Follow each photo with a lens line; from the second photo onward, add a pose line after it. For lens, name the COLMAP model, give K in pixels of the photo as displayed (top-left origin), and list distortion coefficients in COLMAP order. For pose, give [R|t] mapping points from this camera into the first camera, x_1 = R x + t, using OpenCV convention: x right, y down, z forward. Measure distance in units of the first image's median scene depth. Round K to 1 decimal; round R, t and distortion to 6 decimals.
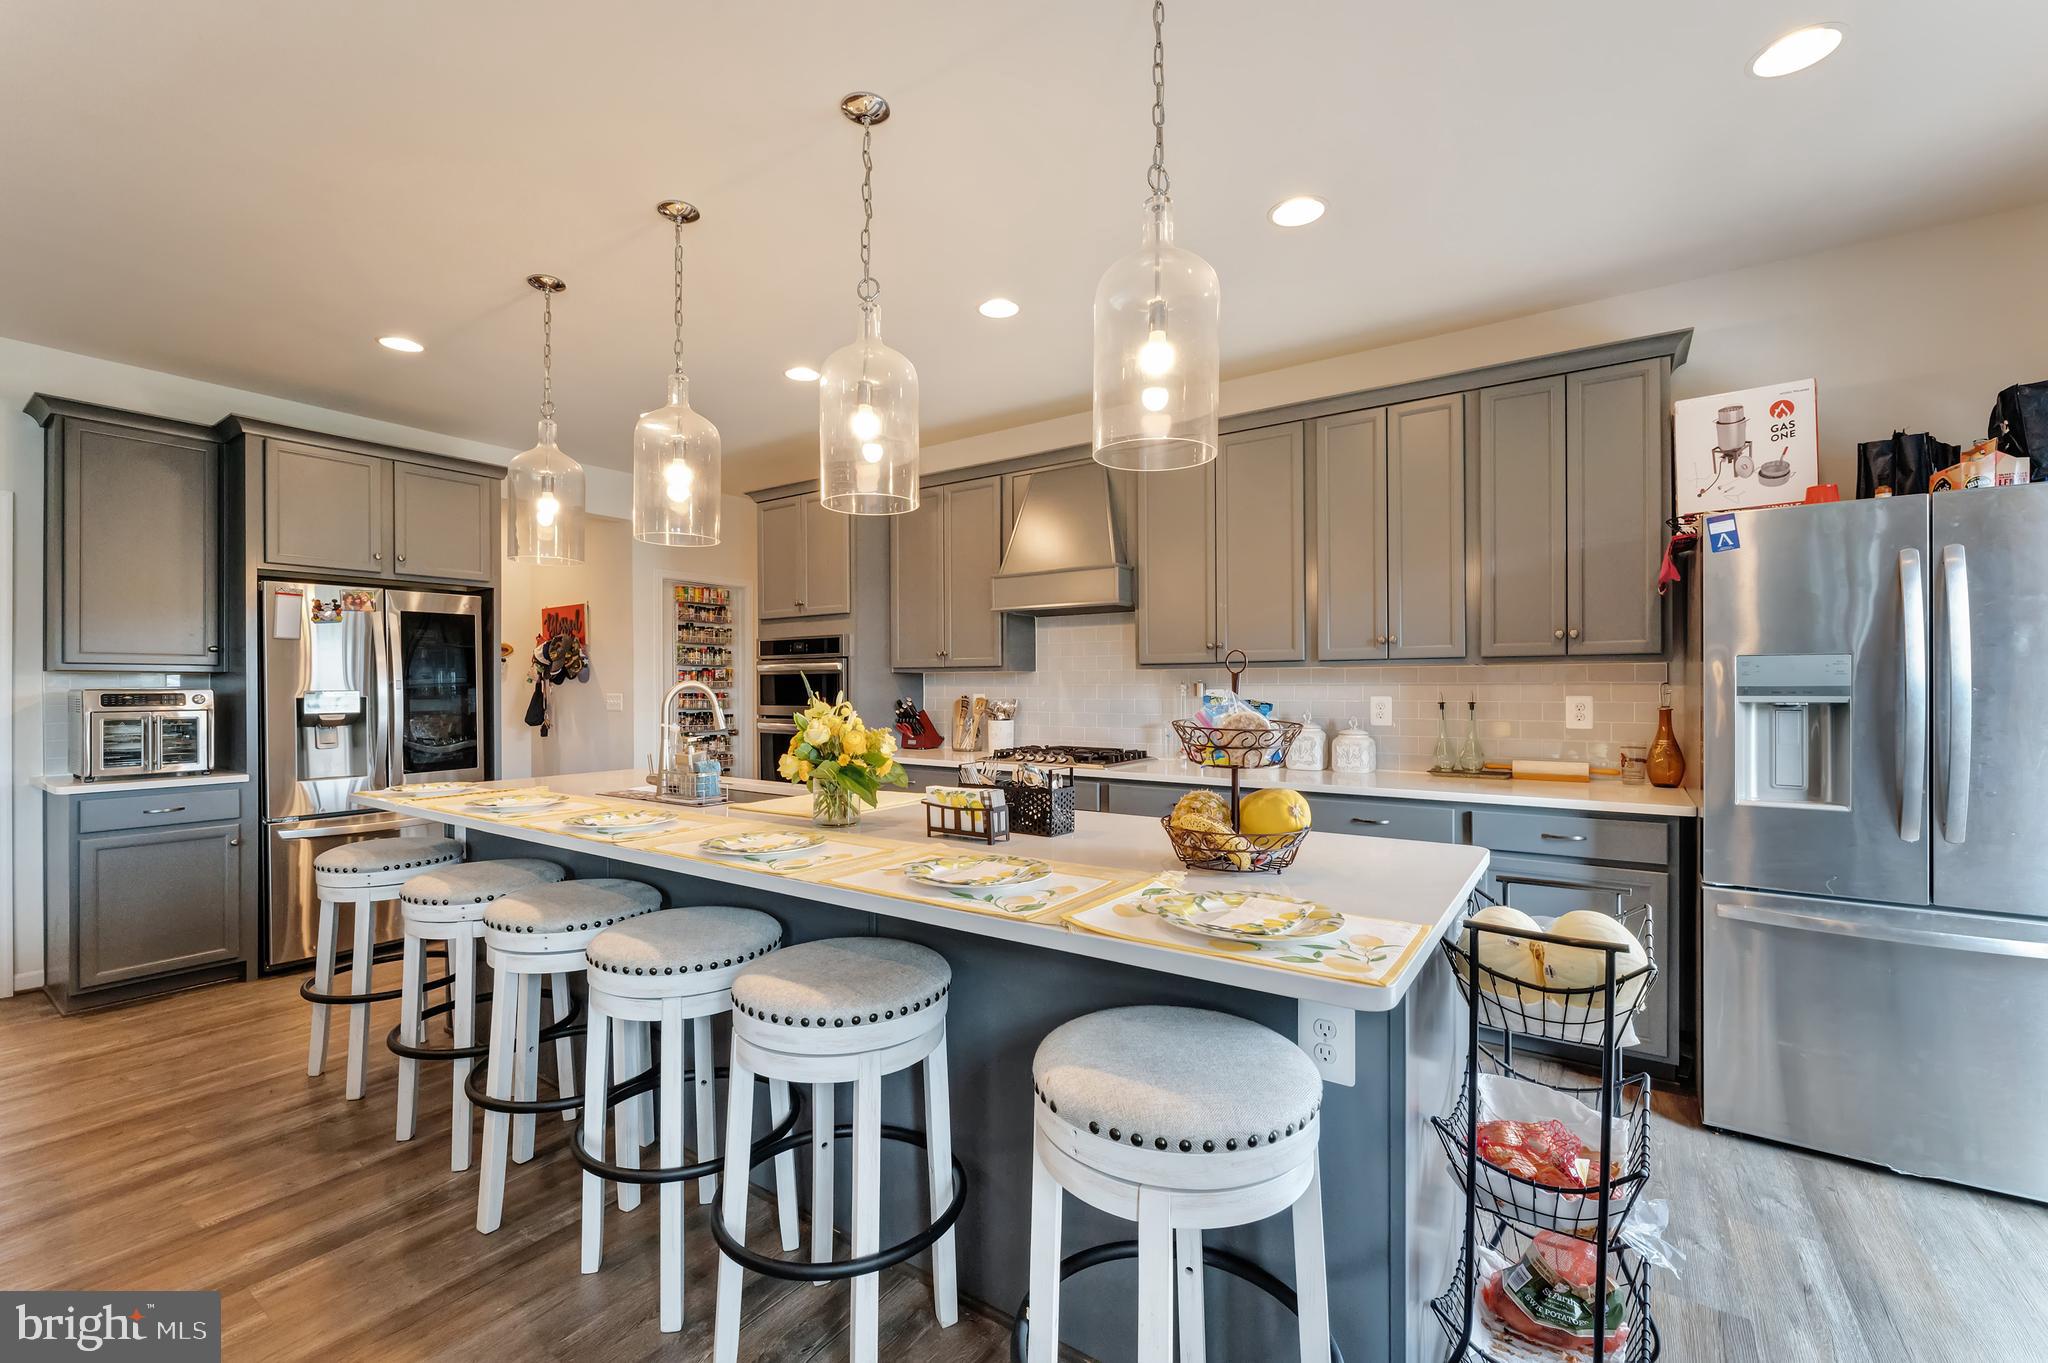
lens RADIAL K [[850.1, 0, 1028.2], [0, 850.1, 689.9], [0, 0, 1]] dist [-0.001936, -0.000441]
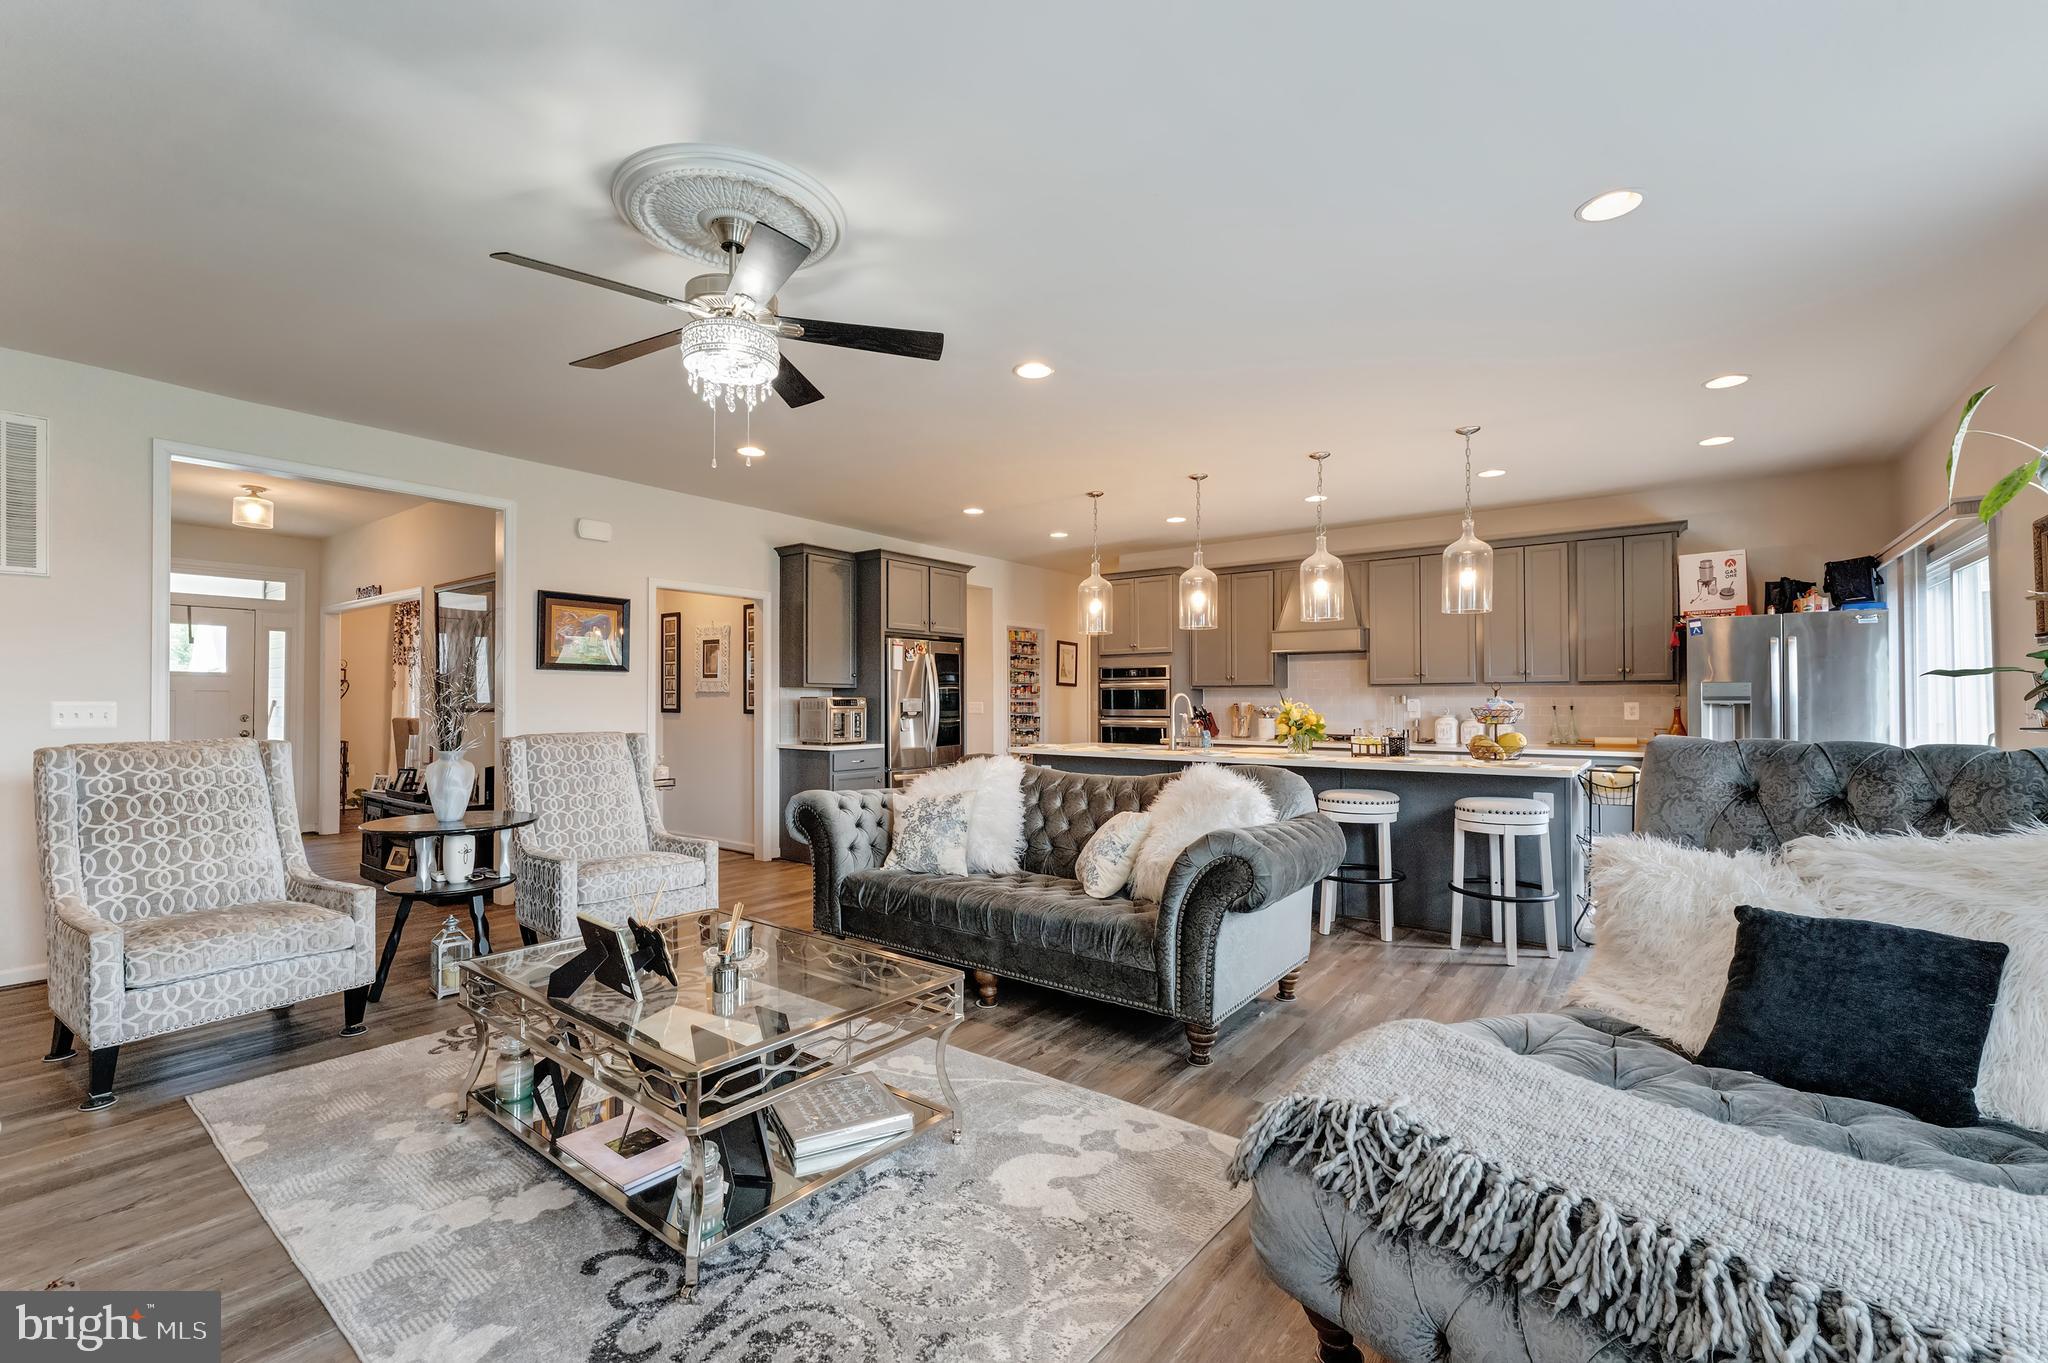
lens RADIAL K [[871.4, 0, 1014.0], [0, 871.4, 691.1], [0, 0, 1]] dist [0.000189, -0.000072]
pose [[0.998513, 0.001824, -0.054479, -0.573502], [-0.002660, 0.999880, -0.015287, 0.014583], [0.054445, 0.015409, 0.998398, -0.939080]]
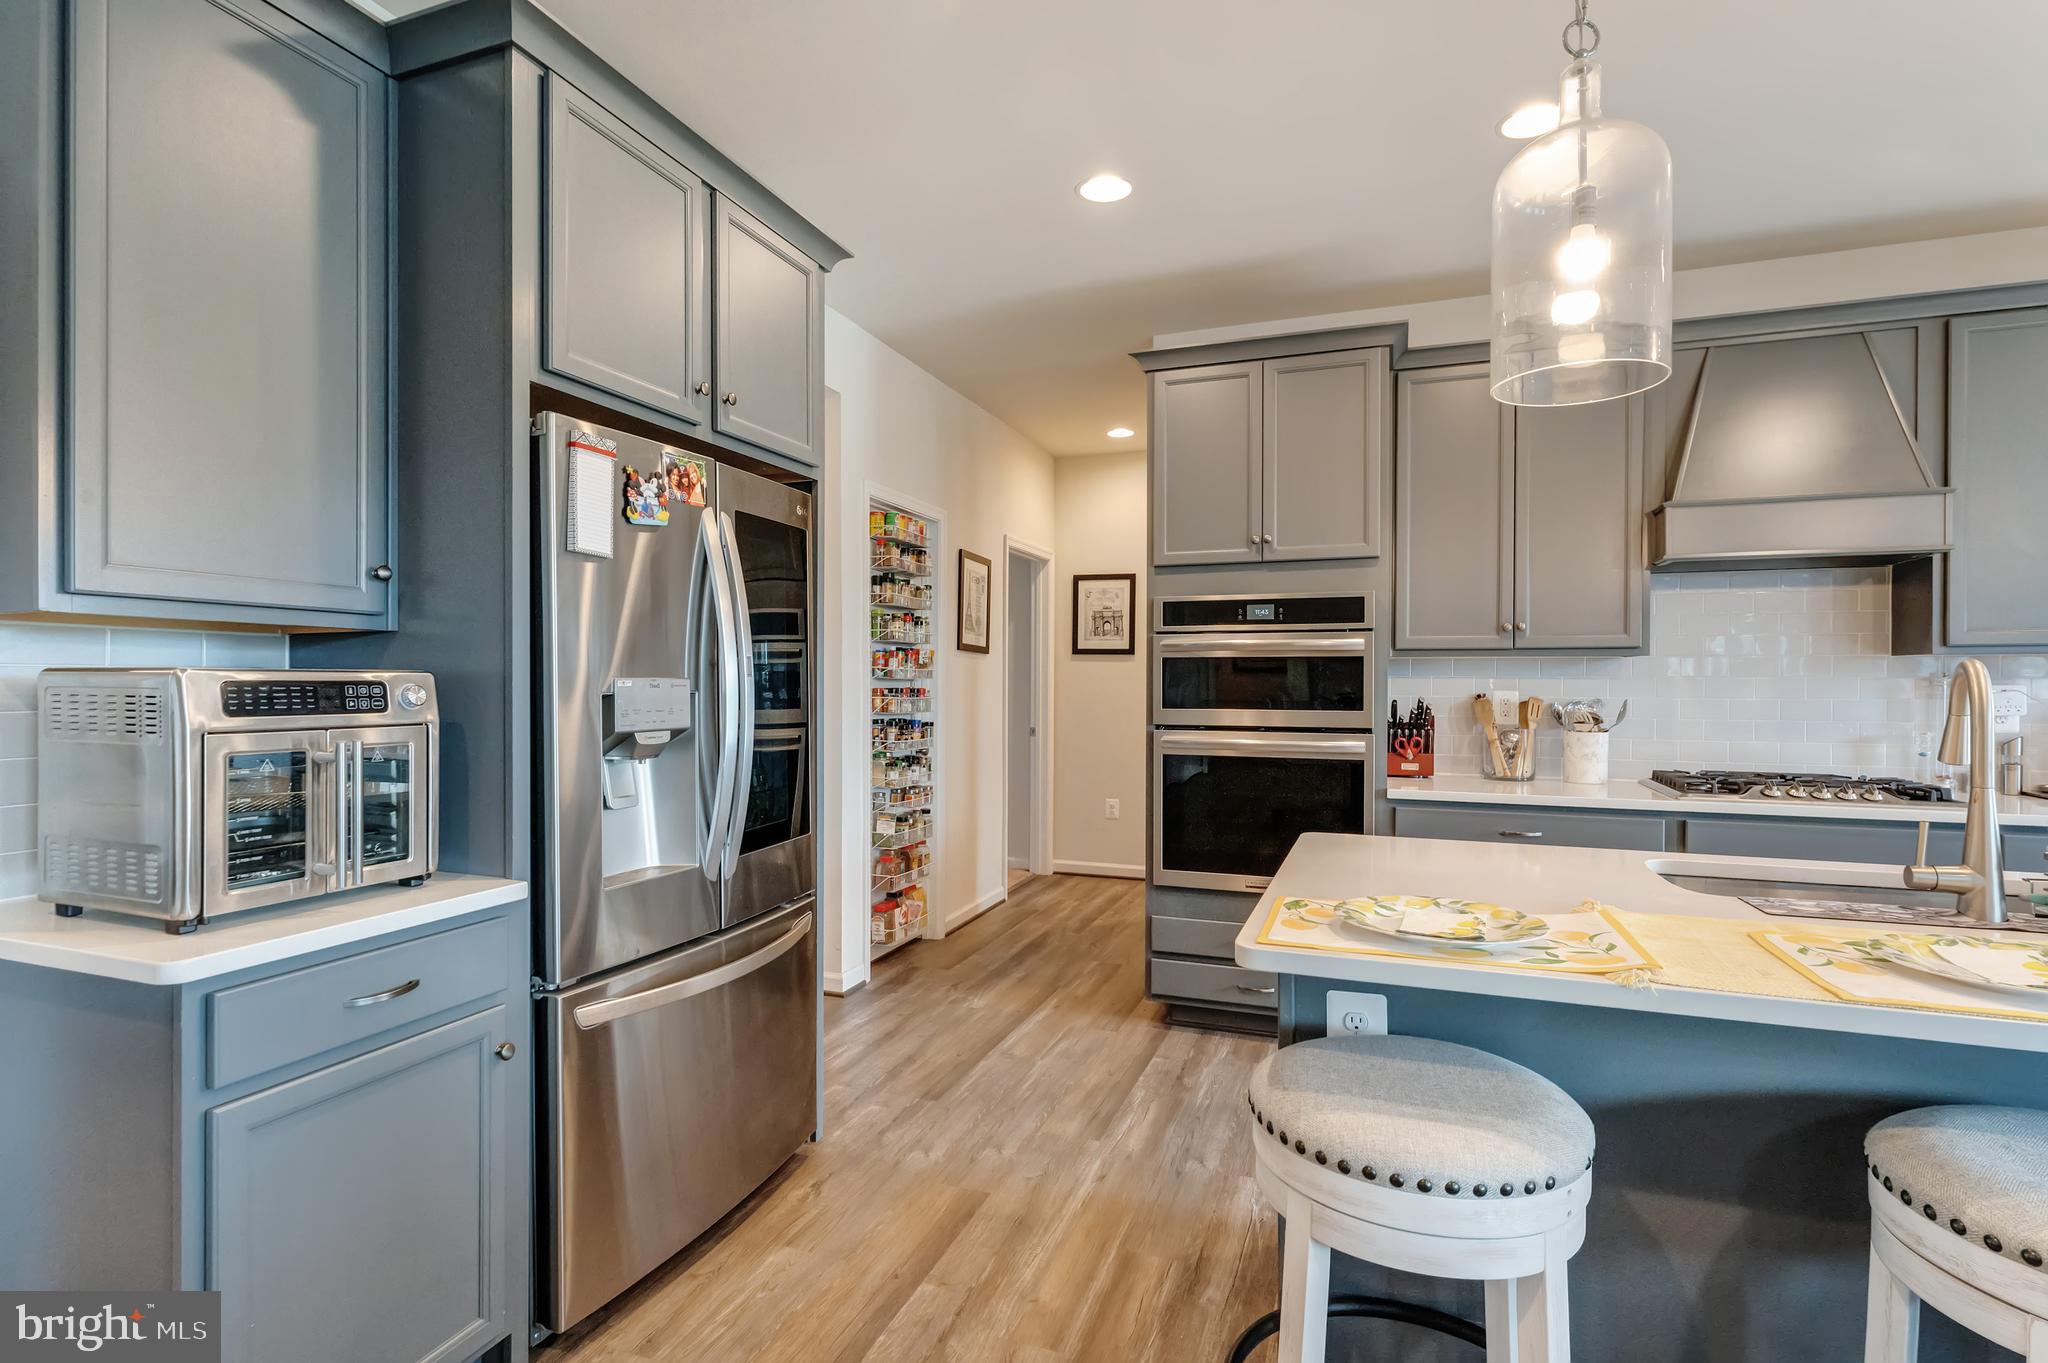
lens RADIAL K [[984.1, 0, 1016.7], [0, 984.1, 687.3], [0, 0, 1]] dist [0.002263, 0.000530]
pose [[0.968003, 0.003975, 0.250906, -0.868899], [-0.004310, 0.999990, 0.000788, 0.005301], [-0.250901, -0.001844, 0.968011, 0.516144]]
